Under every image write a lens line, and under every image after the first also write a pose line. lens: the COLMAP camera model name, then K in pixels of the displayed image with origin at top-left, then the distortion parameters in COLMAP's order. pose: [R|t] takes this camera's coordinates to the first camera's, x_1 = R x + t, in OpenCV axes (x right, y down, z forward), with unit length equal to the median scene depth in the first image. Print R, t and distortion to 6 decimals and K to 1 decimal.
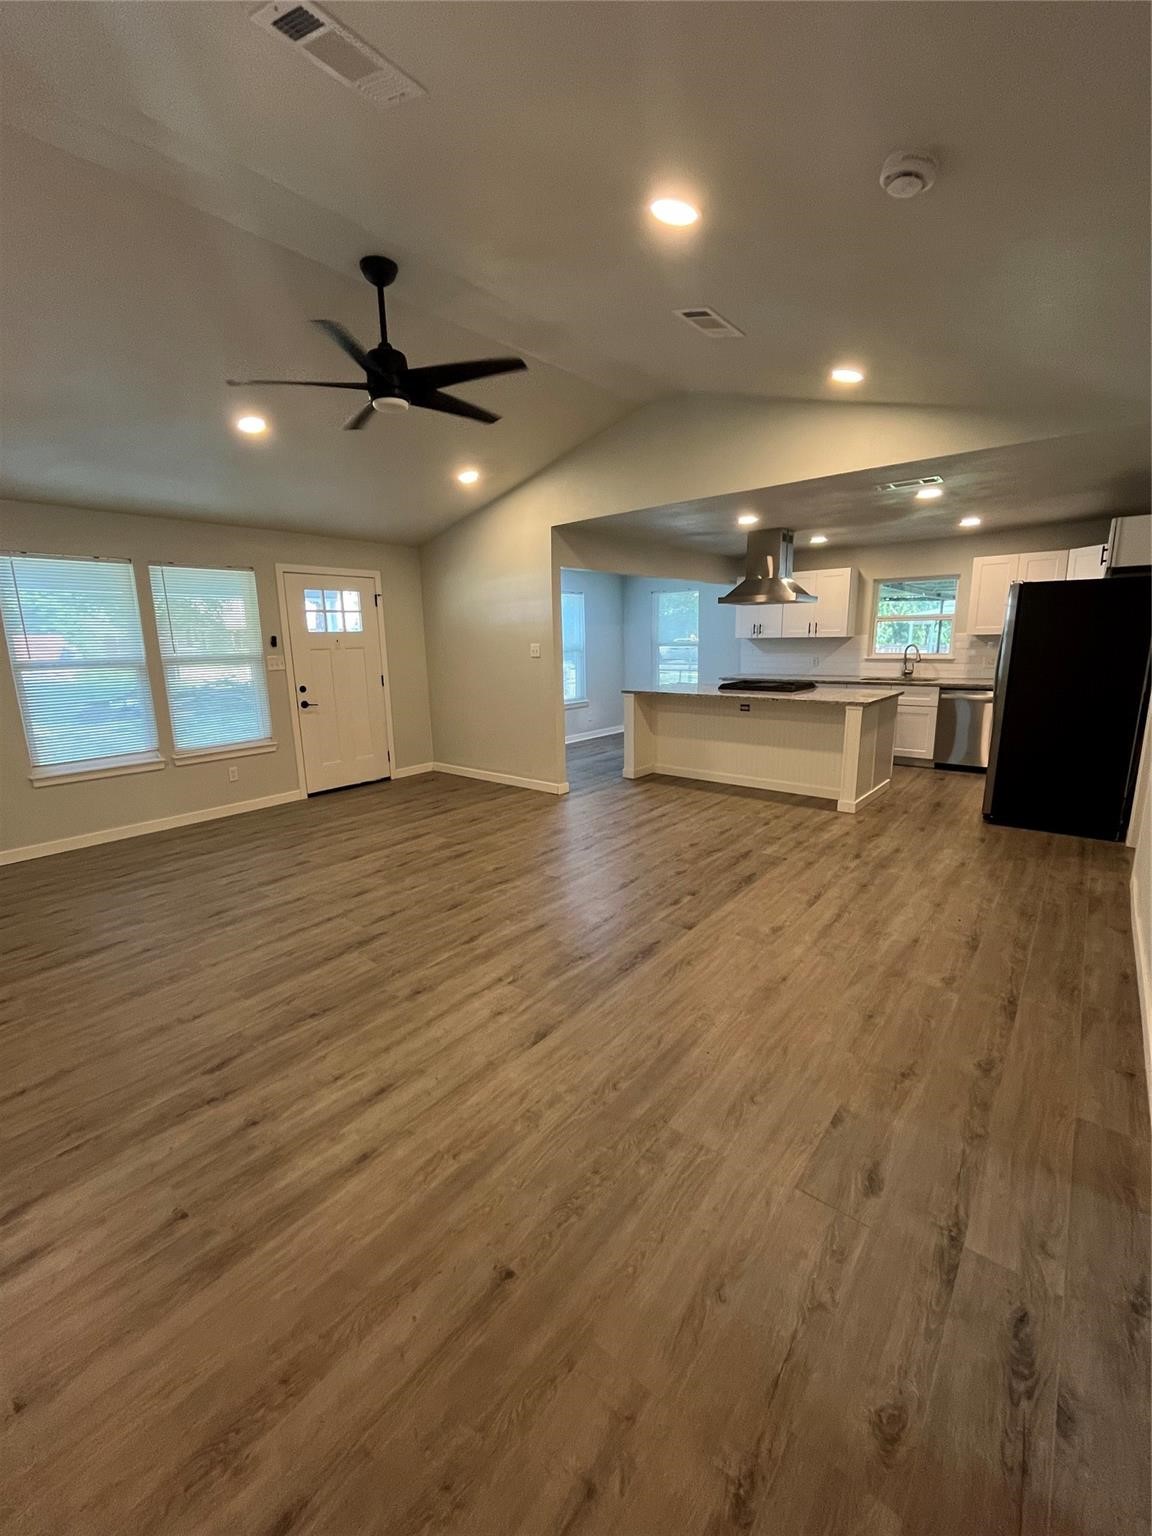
lens RADIAL K [[627.4, 0, 573.9], [0, 627.4, 765.5], [0, 0, 1]] dist [-0.003096, -0.000545]
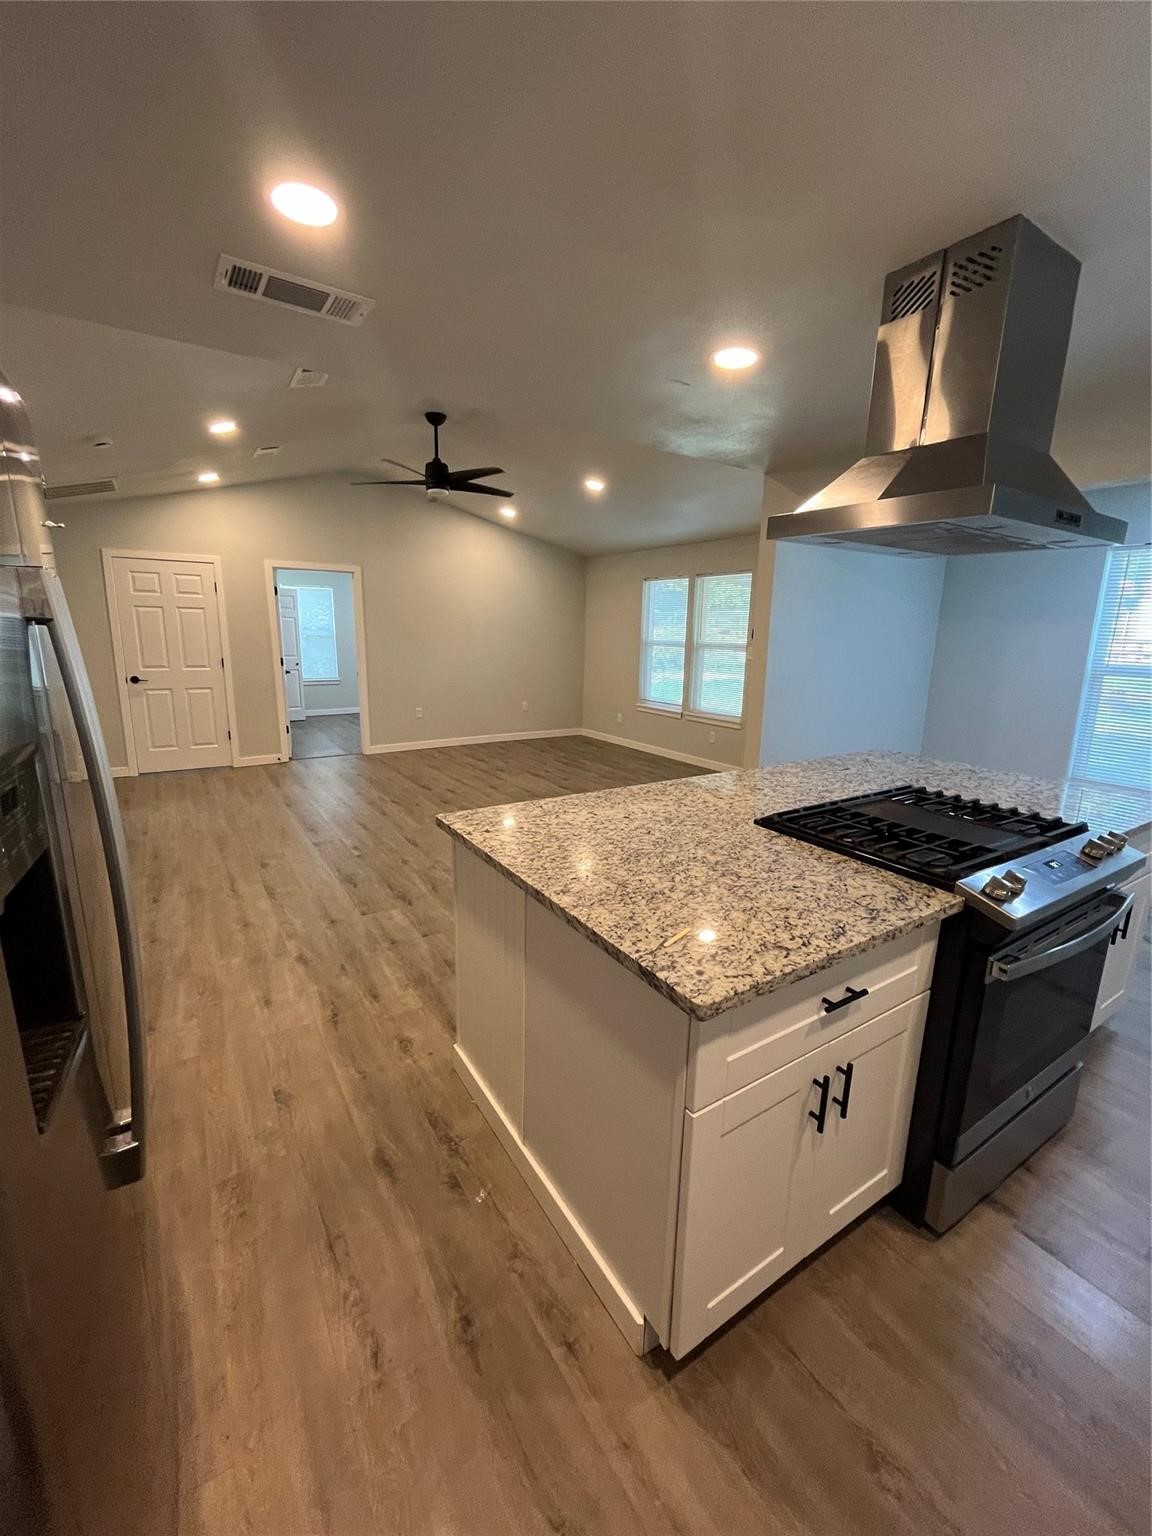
lens RADIAL K [[627.4, 0, 573.9], [0, 627.4, 765.5], [0, 0, 1]] dist [-0.003096, -0.000545]
pose [[-0.304529, 0.215482, -0.927809, 0.929917], [-0.205556, 0.936254, 0.284912, -0.301775], [0.930058, 0.277481, -0.240823, 1.352566]]
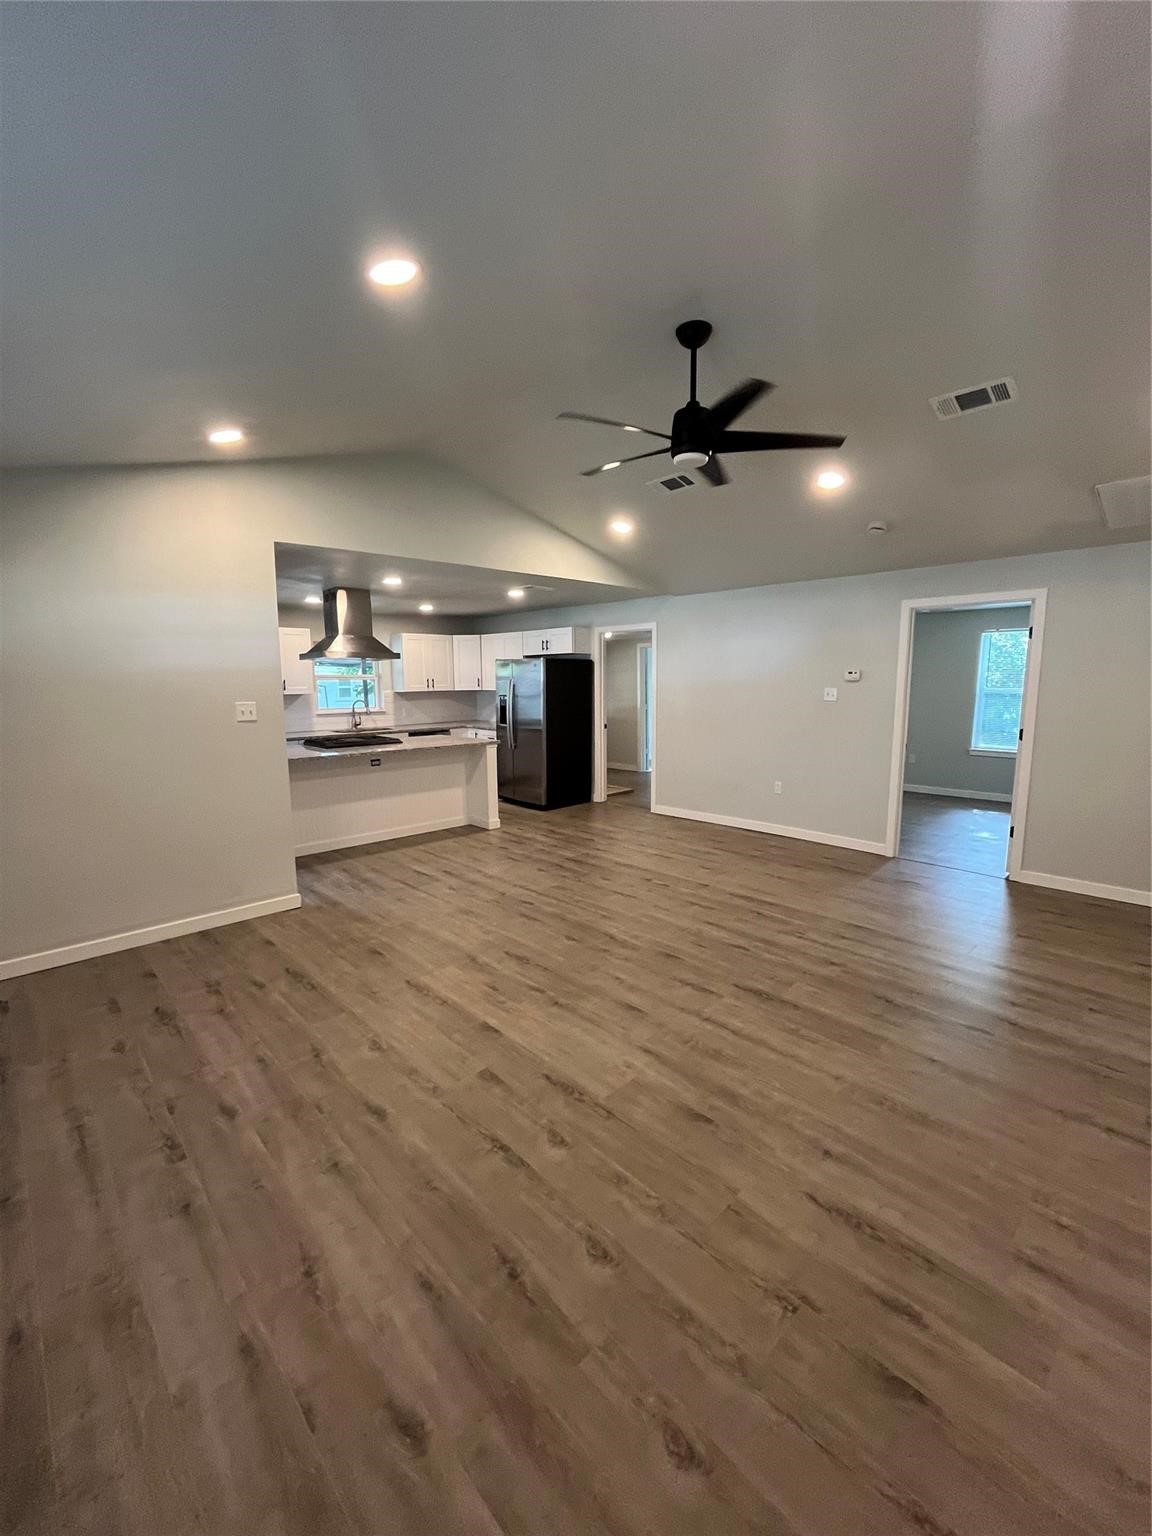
lens RADIAL K [[627.4, 0, 573.9], [0, 627.4, 765.5], [0, 0, 1]] dist [-0.003096, -0.000545]
pose [[0.122548, -0.113452, 0.985957, -0.942312], [0.209078, 0.974101, 0.086101, -0.150823], [-0.970190, 0.195590, 0.143095, 0.778996]]
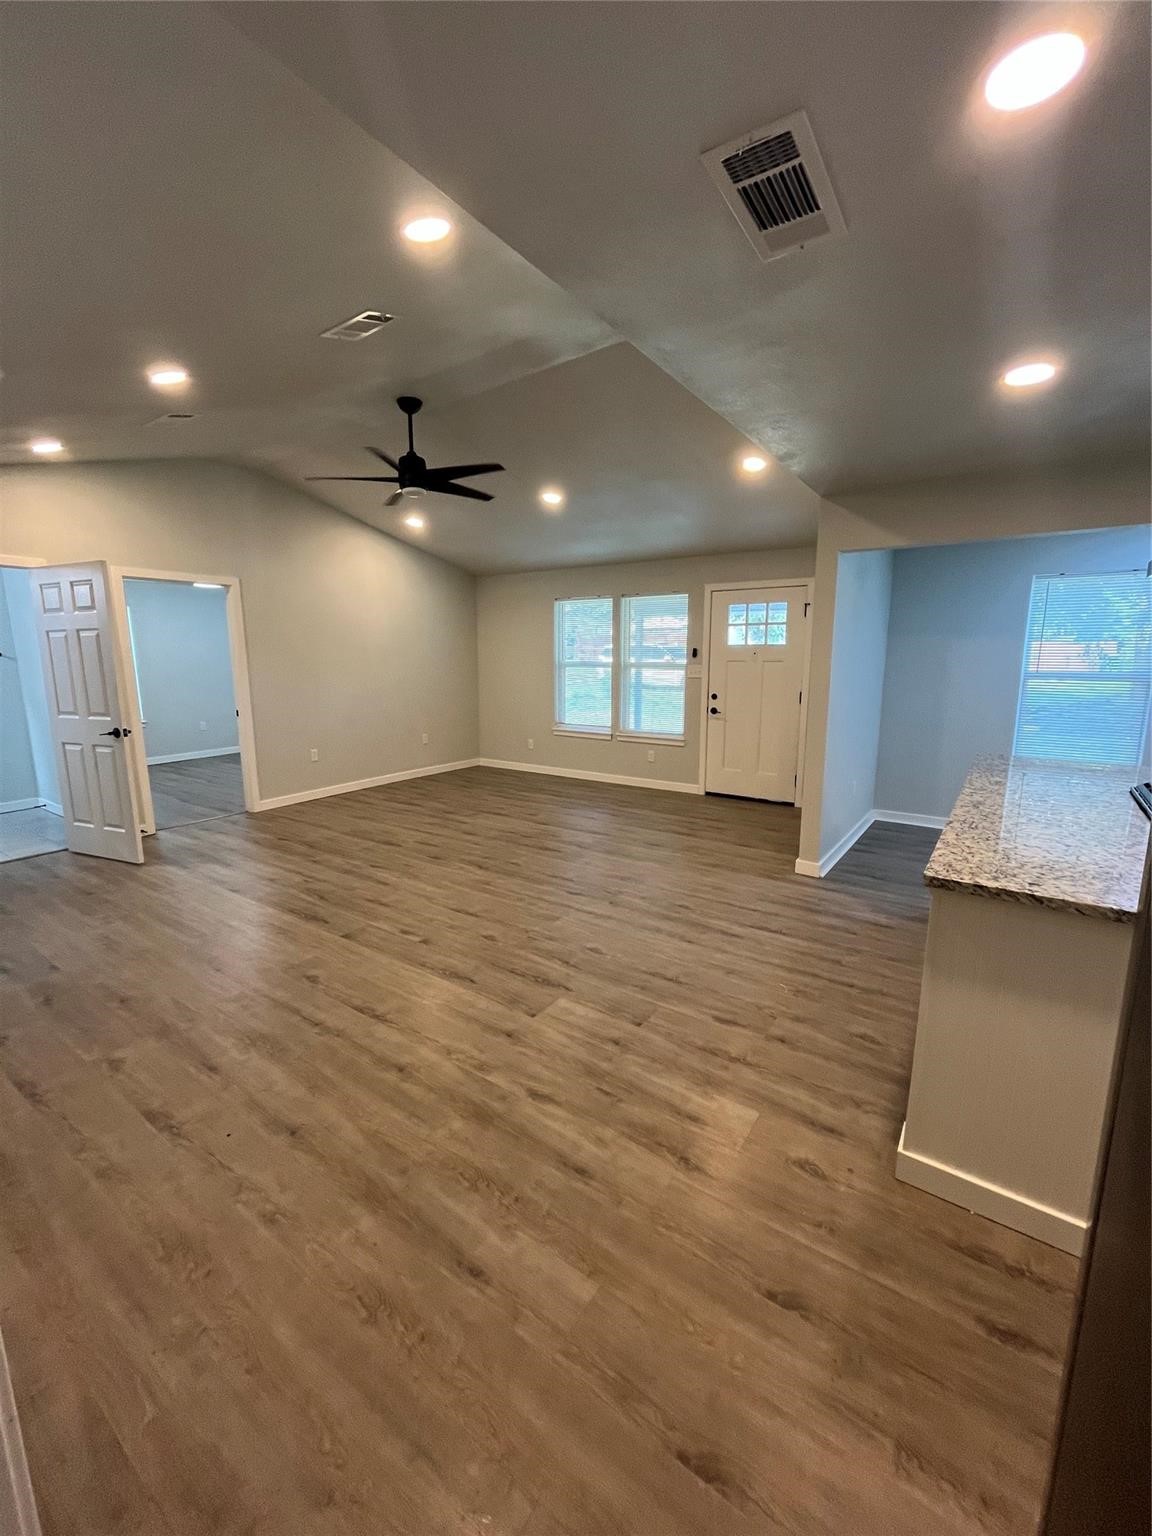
lens RADIAL K [[627.4, 0, 573.9], [0, 627.4, 765.5], [0, 0, 1]] dist [-0.003096, -0.000545]
pose [[0.078866, 0.192925, -0.978039, 0.877165], [-0.203204, 0.963607, 0.173693, -0.200357], [0.975955, 0.185043, 0.115199, 0.899395]]
